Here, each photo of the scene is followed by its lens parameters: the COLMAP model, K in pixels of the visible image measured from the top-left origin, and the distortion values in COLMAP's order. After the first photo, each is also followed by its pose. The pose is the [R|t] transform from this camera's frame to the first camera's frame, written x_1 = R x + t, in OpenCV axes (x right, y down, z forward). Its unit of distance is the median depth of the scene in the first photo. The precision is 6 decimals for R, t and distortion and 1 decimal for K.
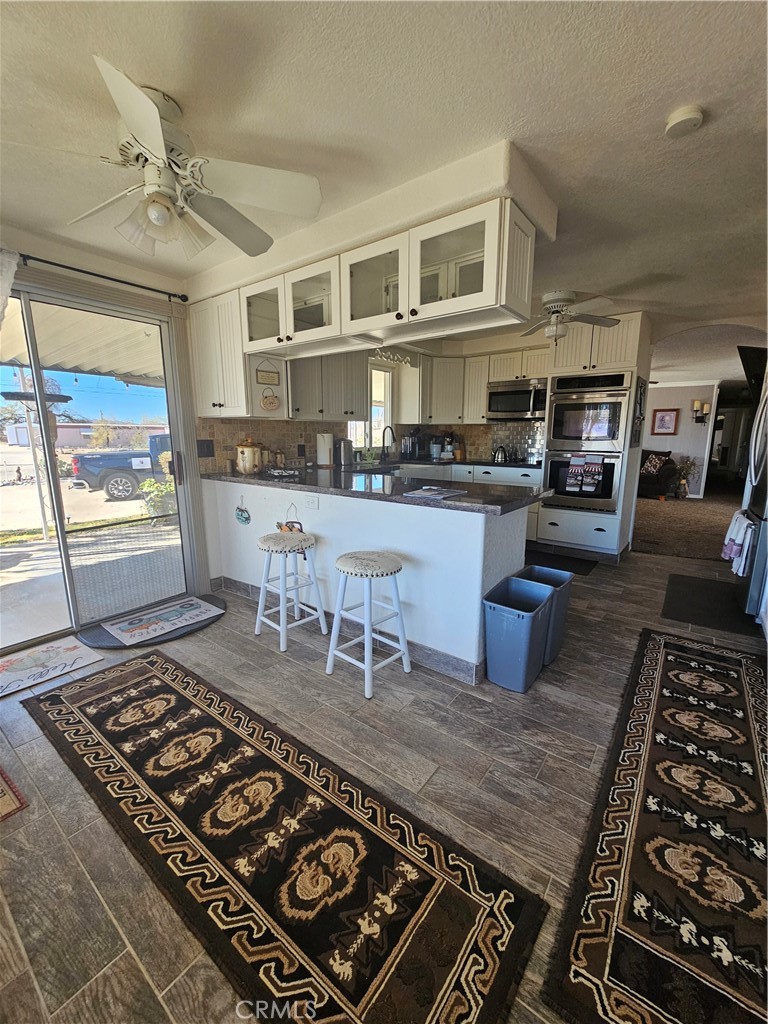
lens RADIAL K [[415.6, 0, 383.1], [0, 415.6, 515.5], [0, 0, 1]] dist [-0.002909, 0.000746]
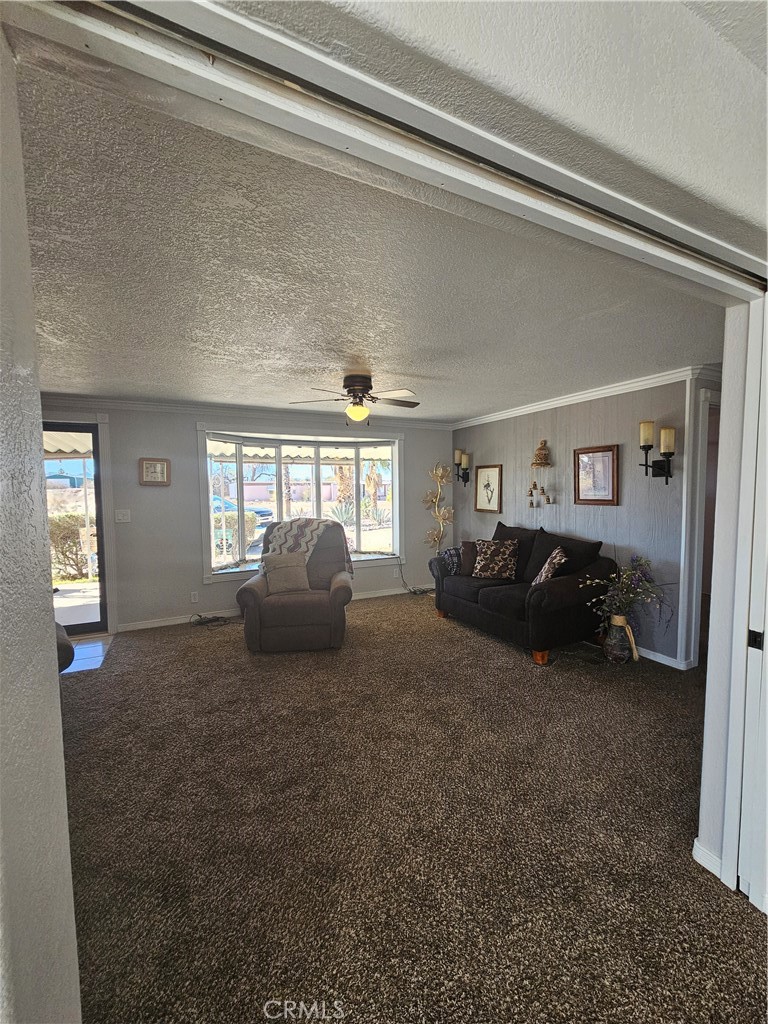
lens RADIAL K [[418.6, 0, 389.5], [0, 418.6, 514.3], [0, 0, 1]] dist [-0.002126, 0.000006]
pose [[0.897305, 0.021368, -0.440894, 0.688968], [-0.075966, 0.991401, -0.106556, -0.120974], [0.434825, 0.129106, 0.891212, 0.517077]]
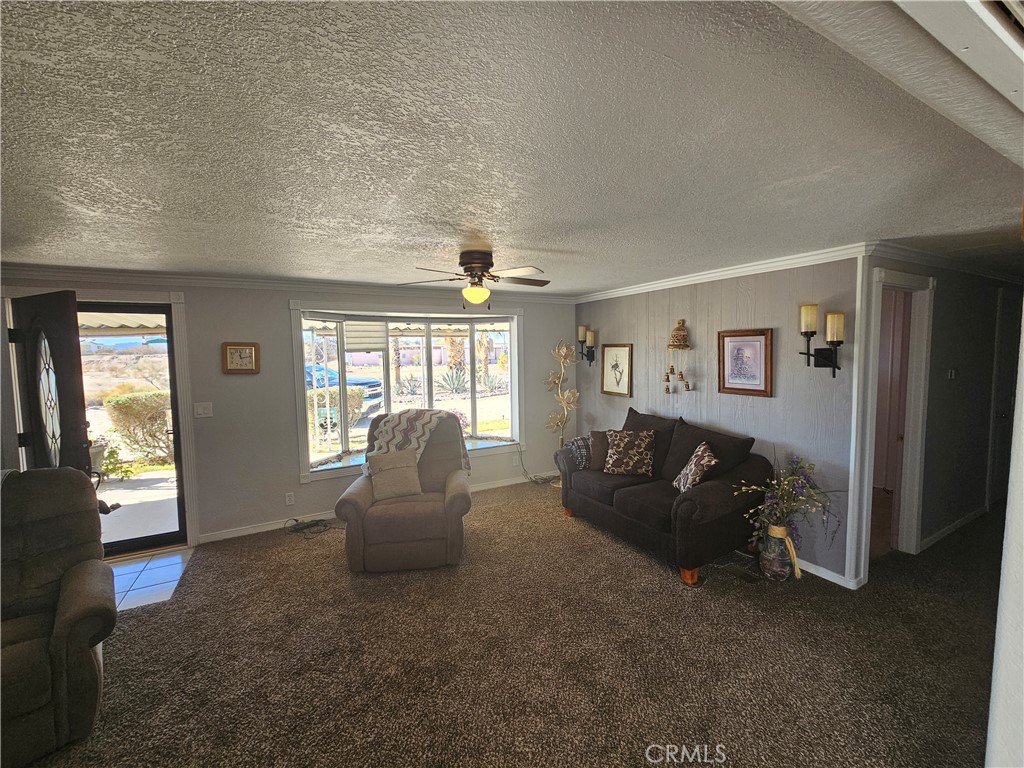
lens RADIAL K [[415.6, 0, 512.7], [0, 415.6, 378.3], [0, 0, 1]] dist [-0.002909, 0.000746]
pose [[0.910832, 0.016579, -0.412443, 0.650594], [-0.064648, 0.992592, -0.102869, -0.156926], [0.407682, 0.120360, 0.905157, 0.562174]]
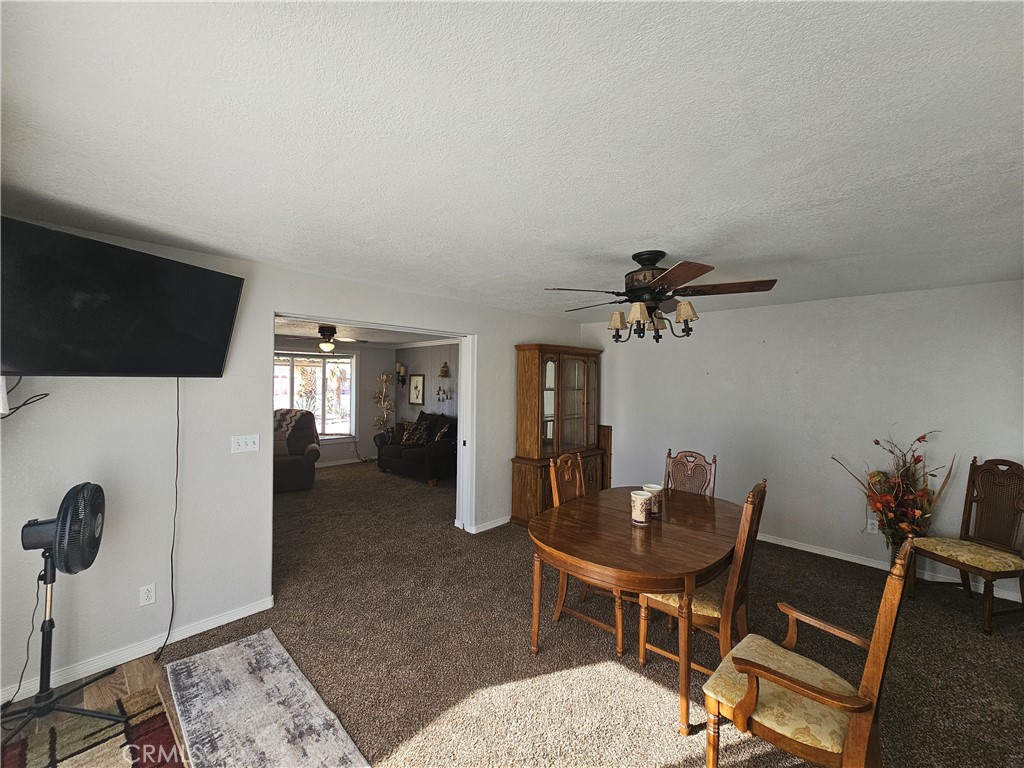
lens RADIAL K [[415.6, 0, 512.7], [0, 415.6, 378.3], [0, 0, 1]] dist [-0.002909, 0.000746]
pose [[0.995351, 0.008882, -0.095903, 0.855448], [-0.027818, 0.979813, -0.197970, -0.078806], [0.092209, 0.199718, 0.975505, 0.216407]]
